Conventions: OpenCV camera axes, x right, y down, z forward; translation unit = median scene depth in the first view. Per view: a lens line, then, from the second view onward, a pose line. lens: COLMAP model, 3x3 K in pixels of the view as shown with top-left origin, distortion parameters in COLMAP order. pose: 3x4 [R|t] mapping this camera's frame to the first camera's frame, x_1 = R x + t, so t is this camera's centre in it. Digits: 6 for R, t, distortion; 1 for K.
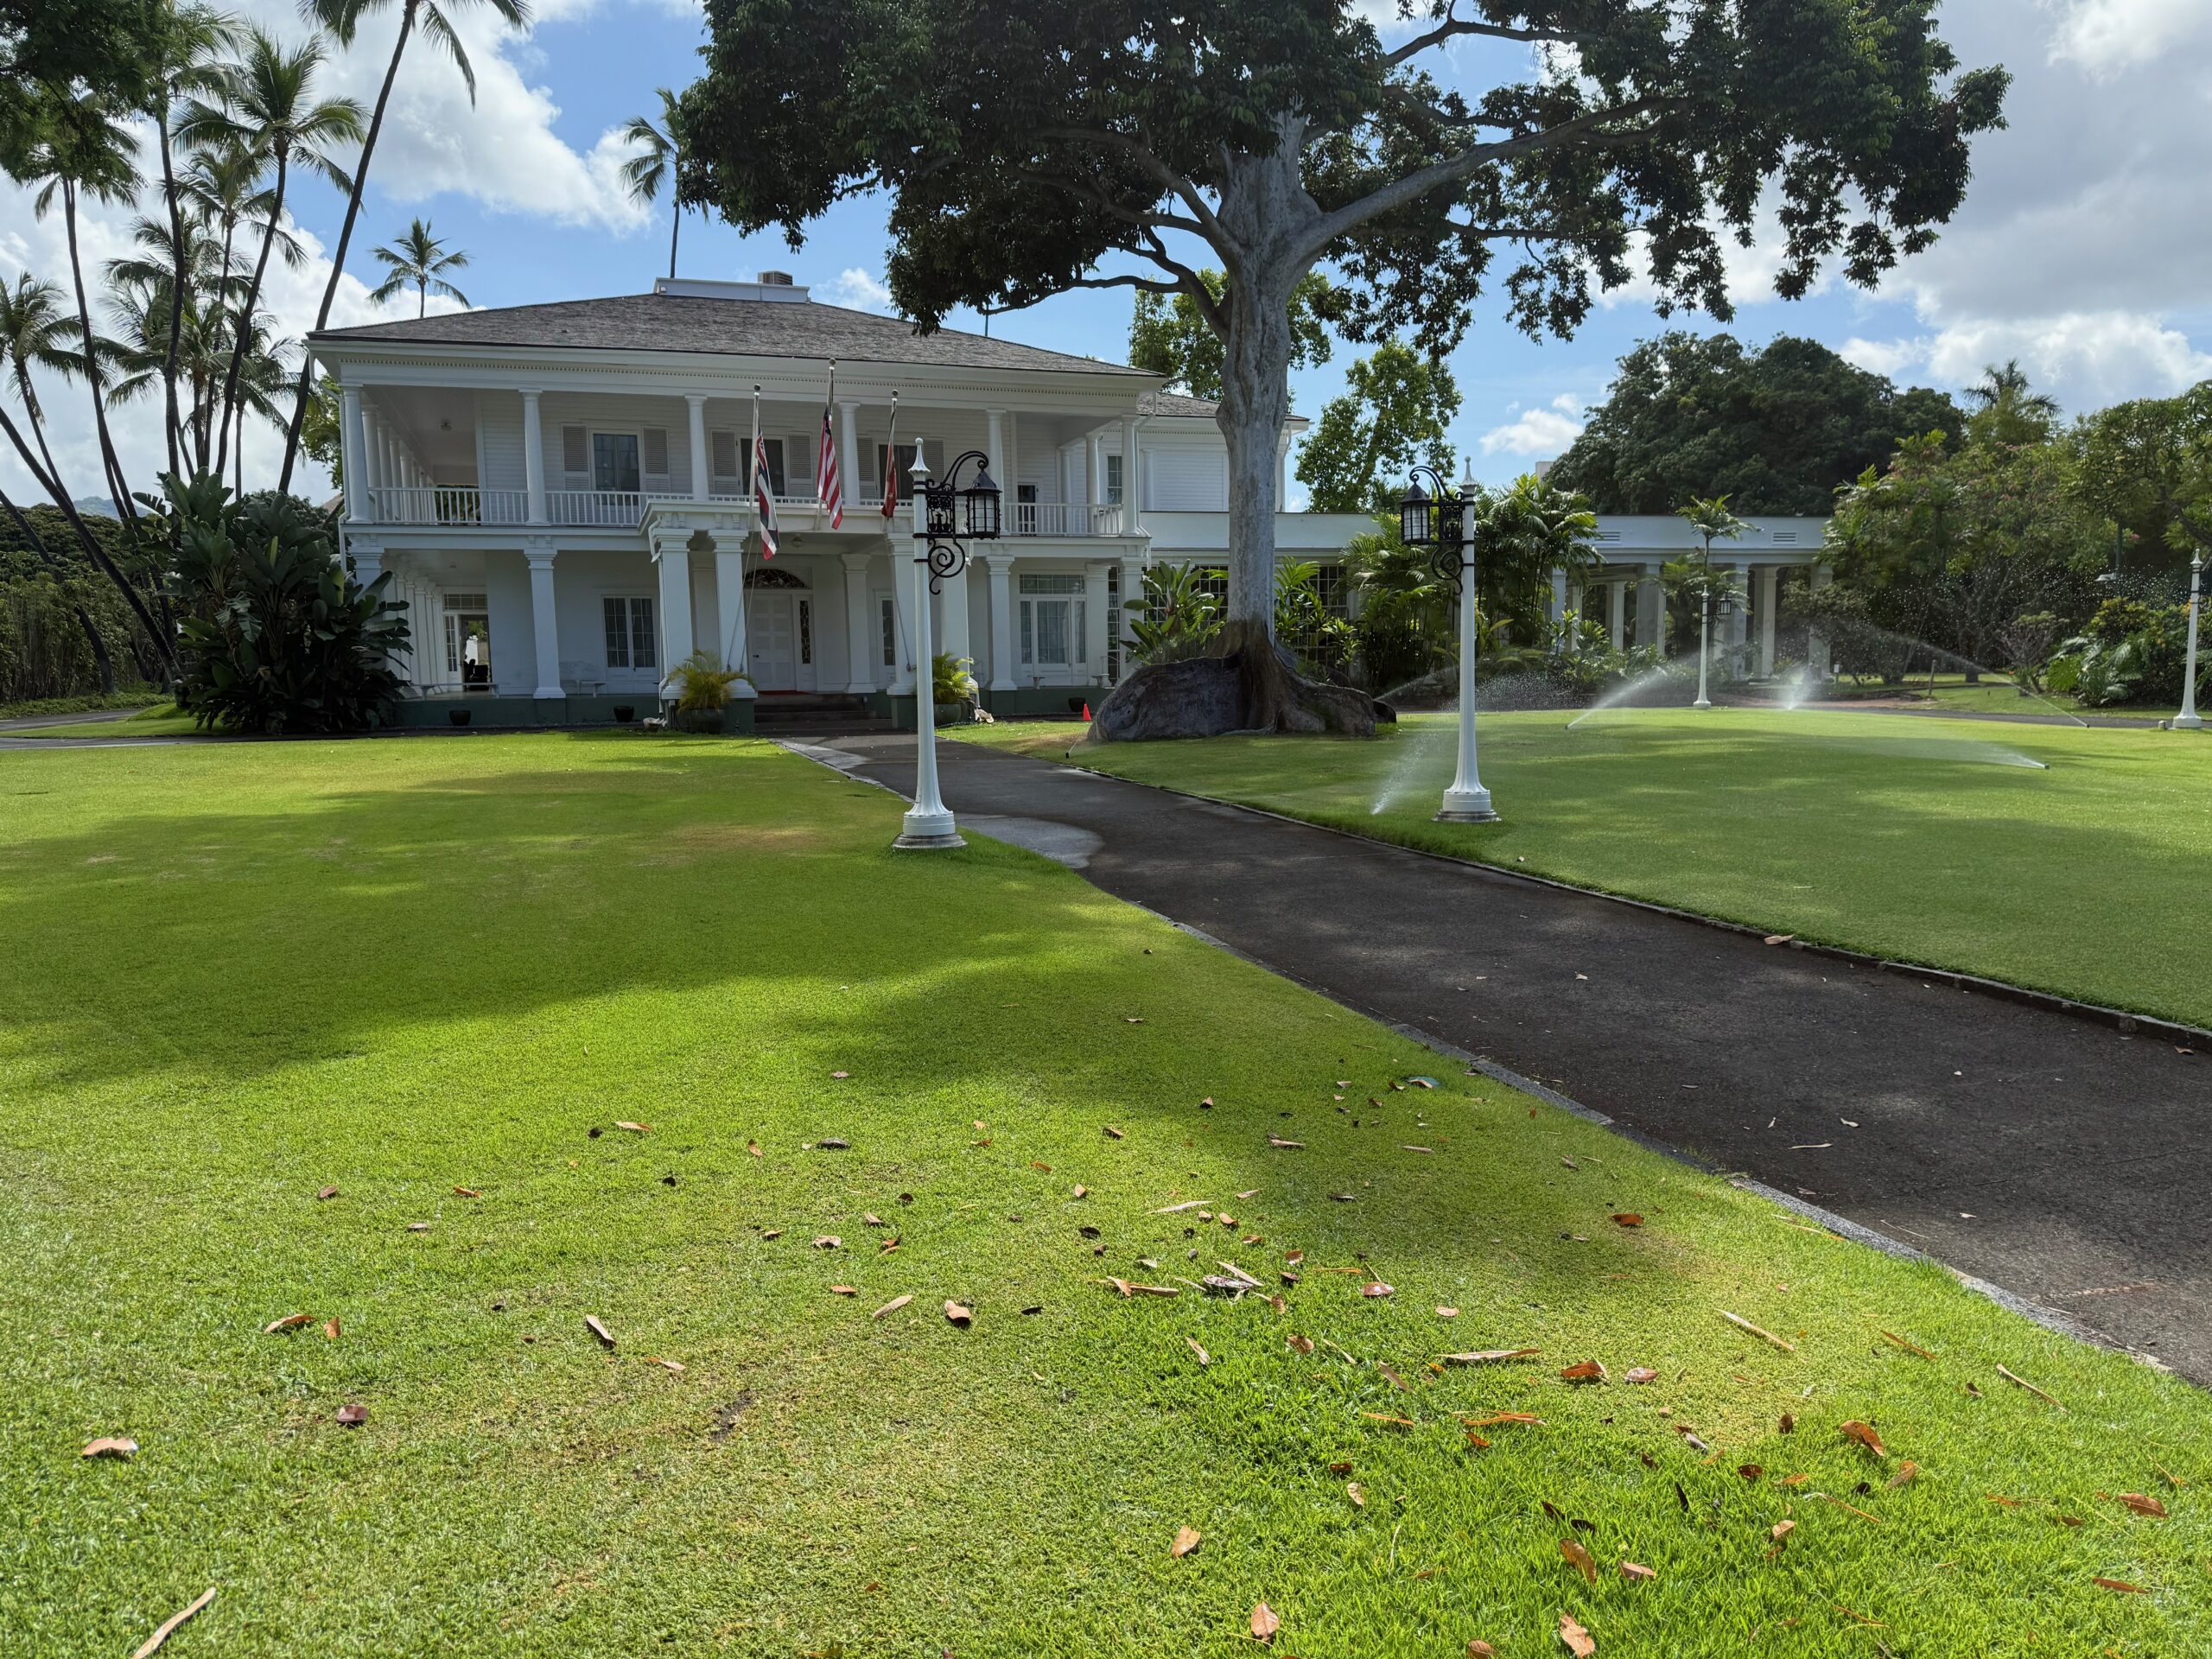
lens RADIAL K [[1506.4, 0, 1189.0], [0, 1506.4, 831.5], [0, 0, 1]] dist [0.056301, -0.040038]
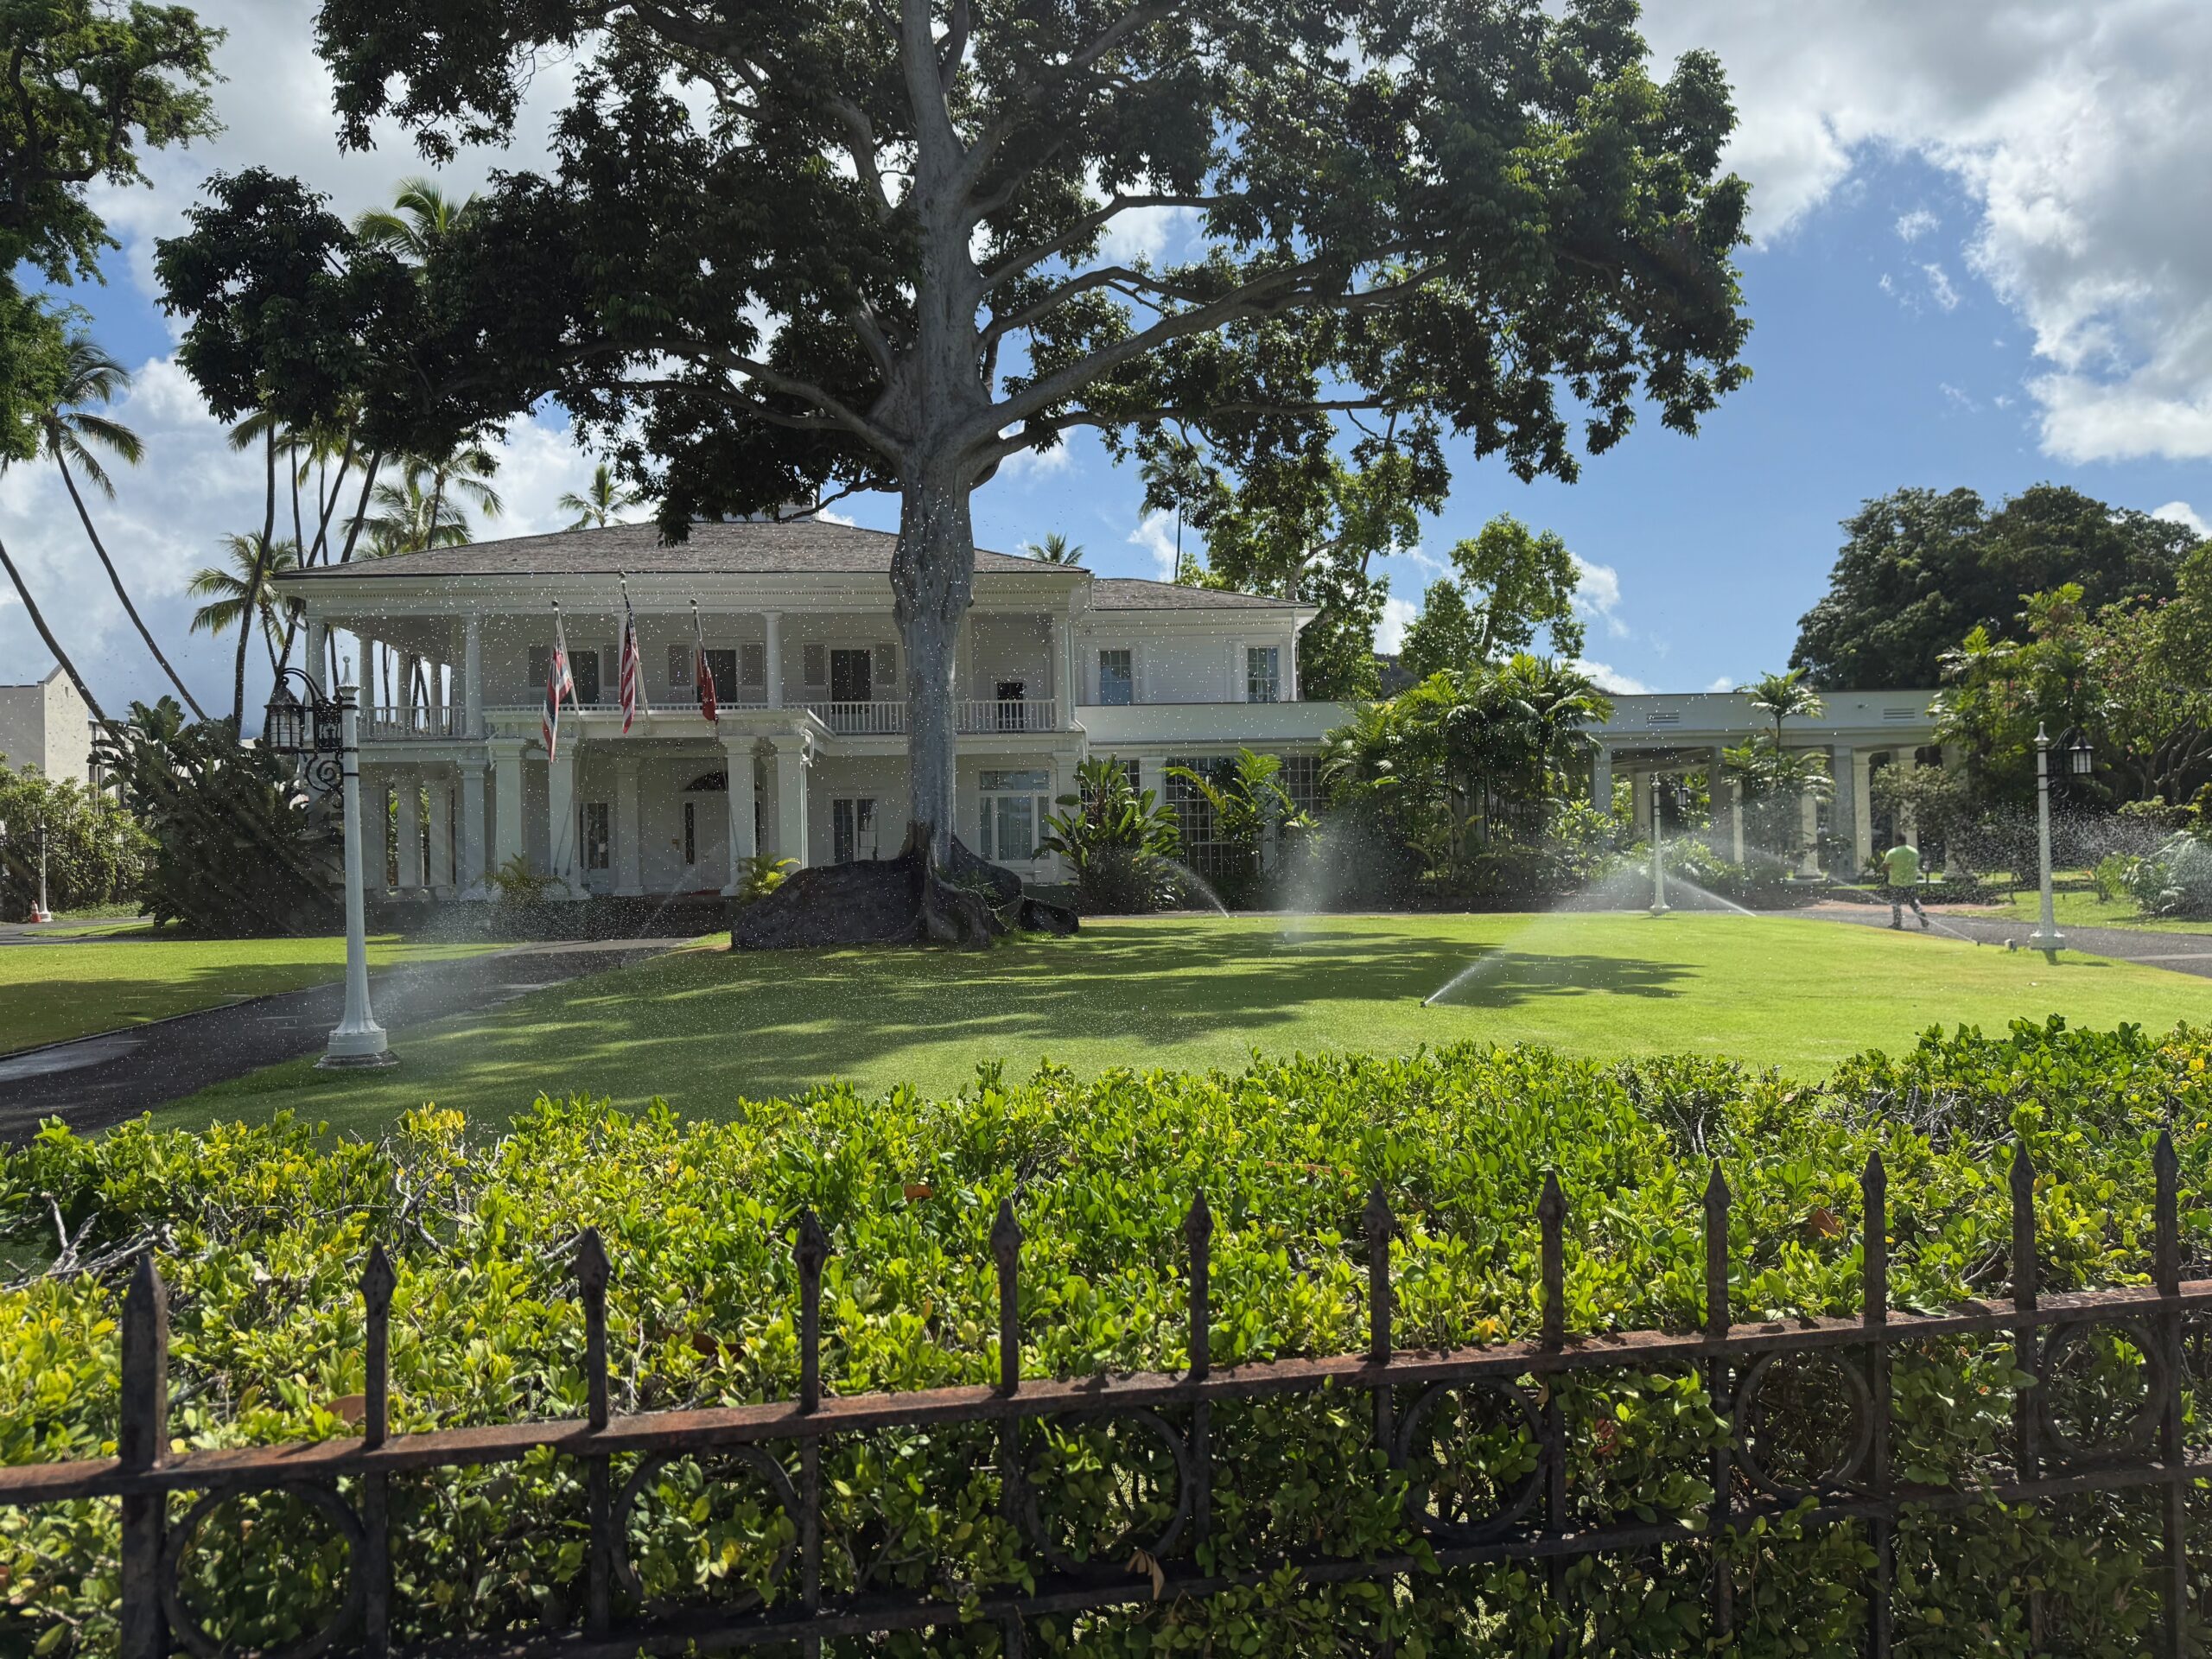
lens RADIAL K [[1506.4, 0, 1189.0], [0, 1506.4, 831.5], [0, 0, 1]] dist [0.056301, -0.040038]
pose [[0.964743, -0.006767, -0.263108, 0.272761], [-0.025614, 0.992510, -0.119448, -0.016047], [0.261945, 0.121976, 0.957344, 0.090676]]
